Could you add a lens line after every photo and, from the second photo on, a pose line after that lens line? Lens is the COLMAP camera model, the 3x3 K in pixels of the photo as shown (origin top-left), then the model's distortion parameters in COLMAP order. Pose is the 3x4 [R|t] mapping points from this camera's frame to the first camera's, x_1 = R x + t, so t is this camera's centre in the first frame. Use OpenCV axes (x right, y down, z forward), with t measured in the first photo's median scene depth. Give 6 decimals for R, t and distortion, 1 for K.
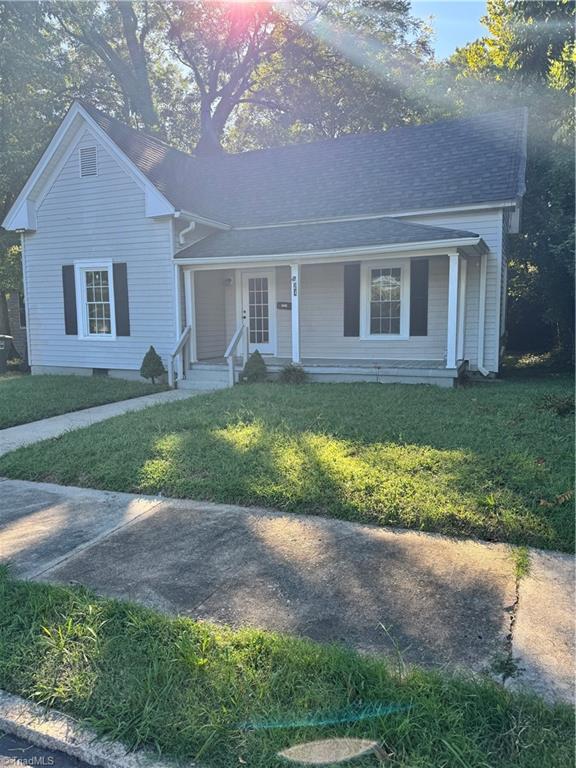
lens RADIAL K [[537.5, 0, 288.9], [0, 537.5, 386.4], [0, 0, 1]] dist [0.067966, -0.086098]
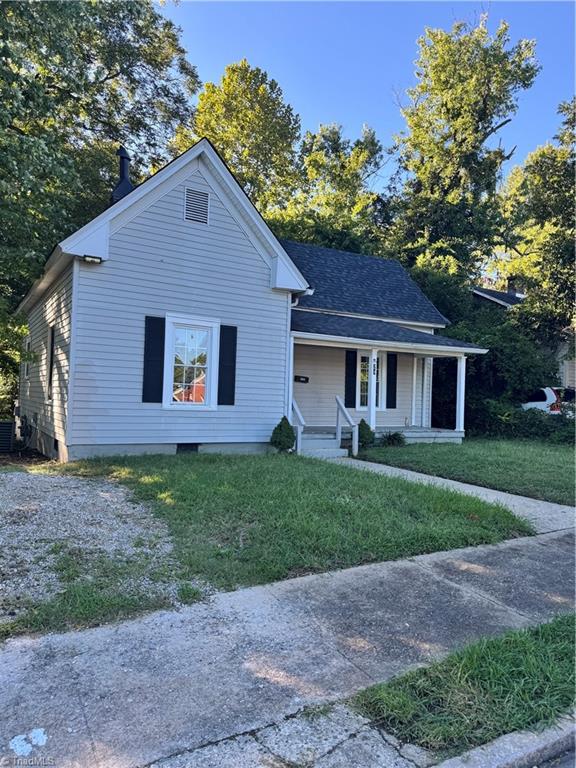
lens RADIAL K [[537.5, 0, 288.9], [0, 537.5, 386.4], [0, 0, 1]] dist [0.067966, -0.086098]
pose [[0.587254, 0.040462, 0.808391, -0.947104], [0.055940, 0.994333, -0.090406, -0.037384], [-0.807467, 0.098313, 0.581662, 0.389450]]
